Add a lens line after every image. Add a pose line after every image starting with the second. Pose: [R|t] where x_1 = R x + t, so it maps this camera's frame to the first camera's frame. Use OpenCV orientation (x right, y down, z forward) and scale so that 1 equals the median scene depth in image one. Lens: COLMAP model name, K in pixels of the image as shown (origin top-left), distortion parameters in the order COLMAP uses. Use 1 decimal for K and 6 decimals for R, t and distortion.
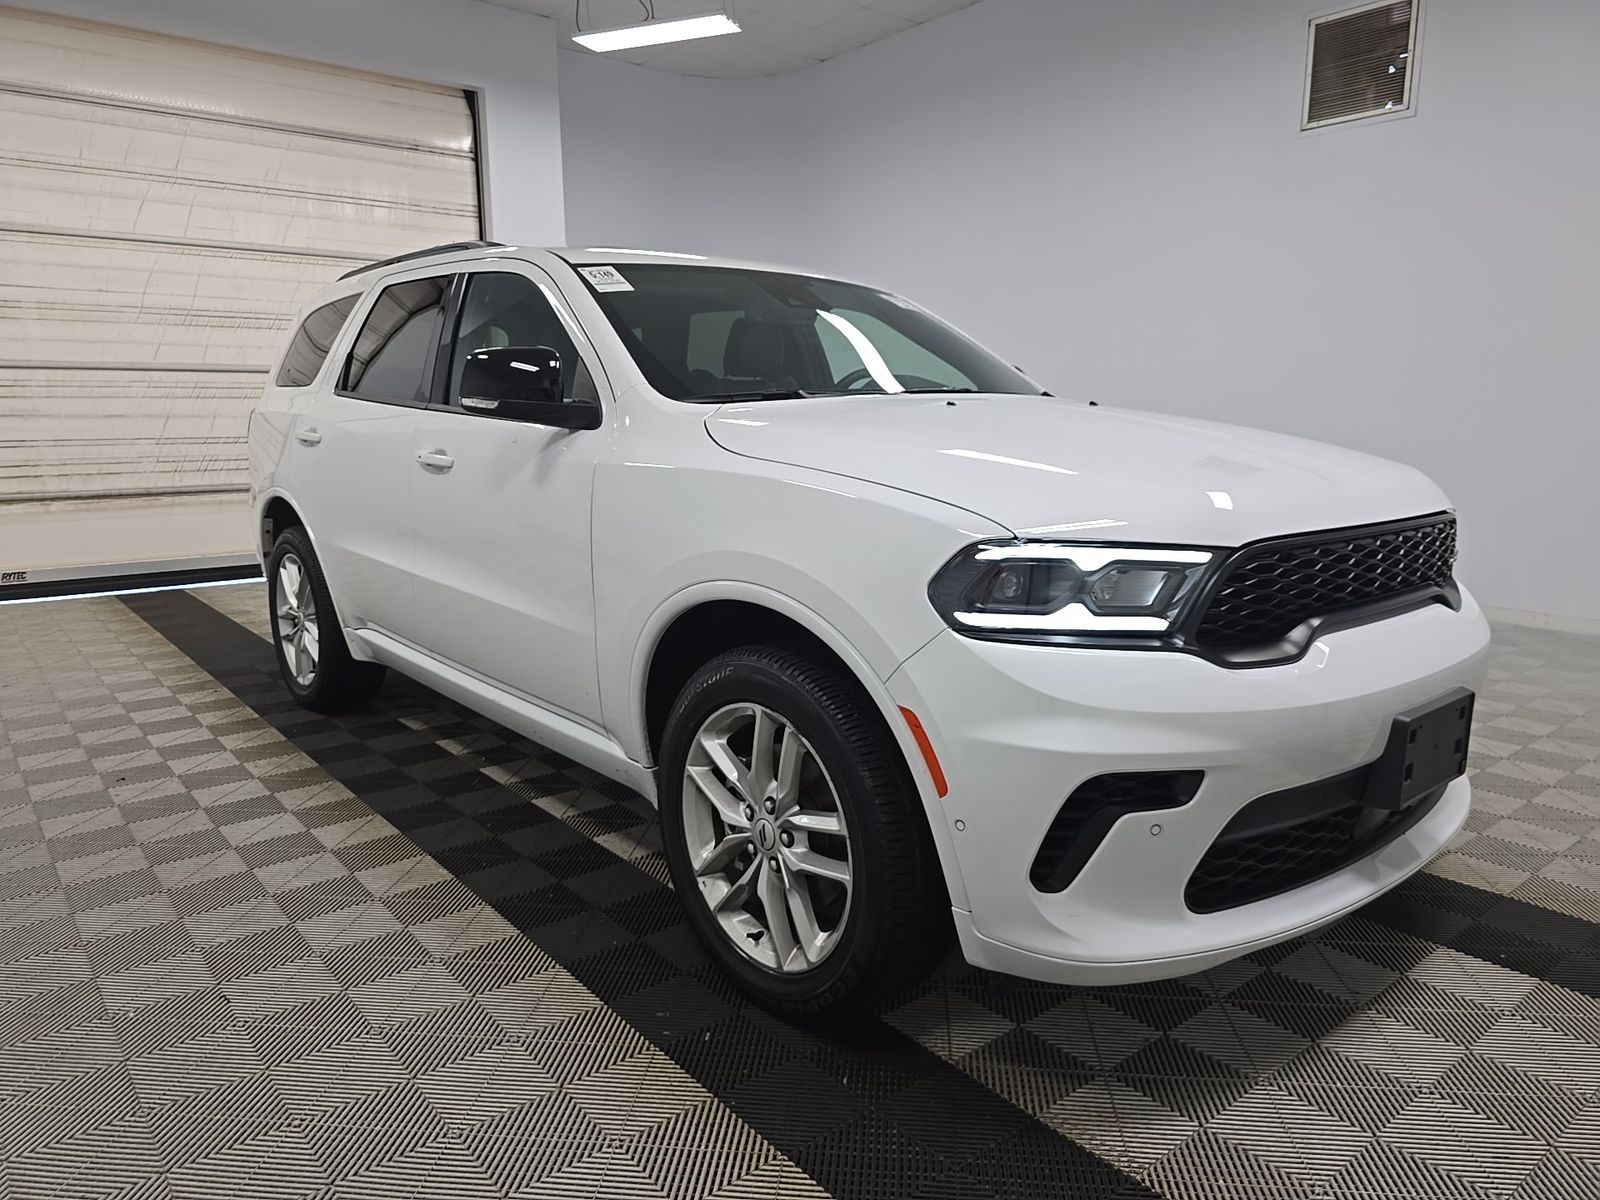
lens RADIAL K [[1017.3, 0, 800.0], [0, 1017.3, 600.0], [0, 0, 1]] dist [0.019953, -0.002275]
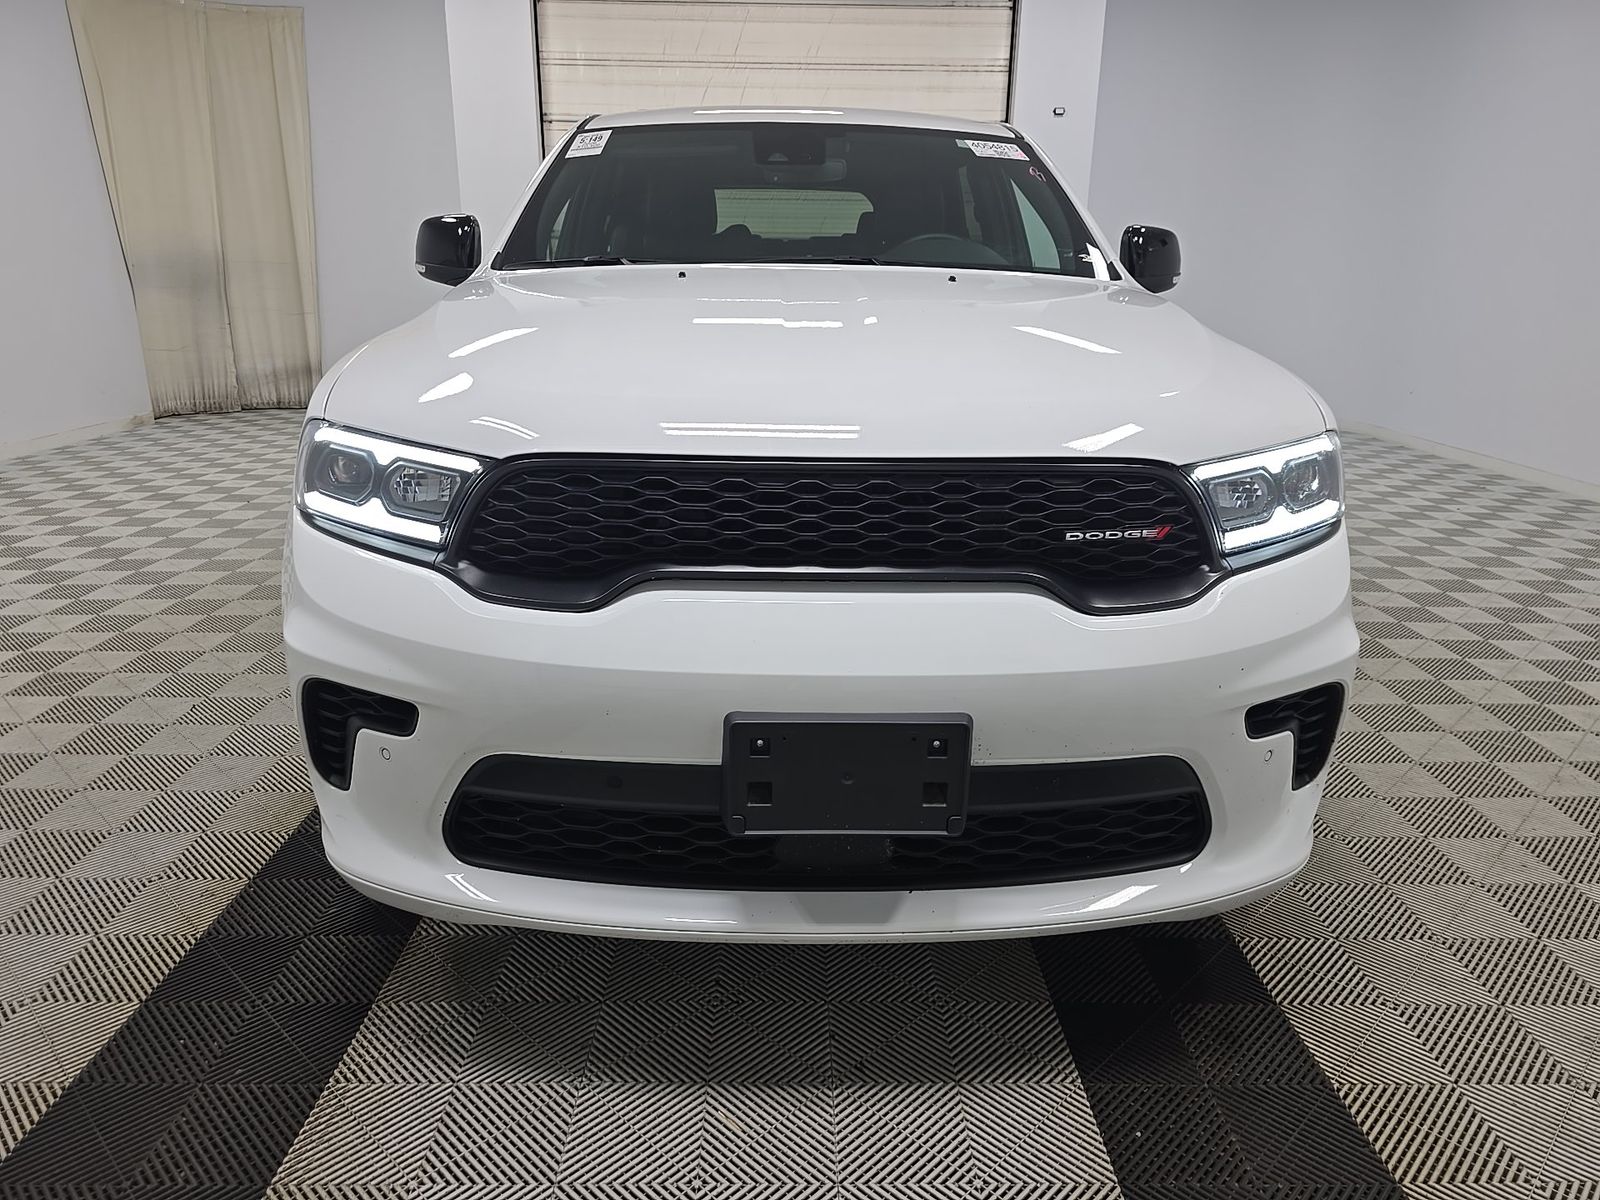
lens RADIAL K [[1017.3, 0, 800.0], [0, 1017.3, 600.0], [0, 0, 1]] dist [0.019953, -0.002275]
pose [[0.797184, 0.202083, -0.568911, 0.234595], [-0.131896, 0.977850, 0.162523, -0.022273], [0.589153, -0.054524, 0.806180, 0.099541]]
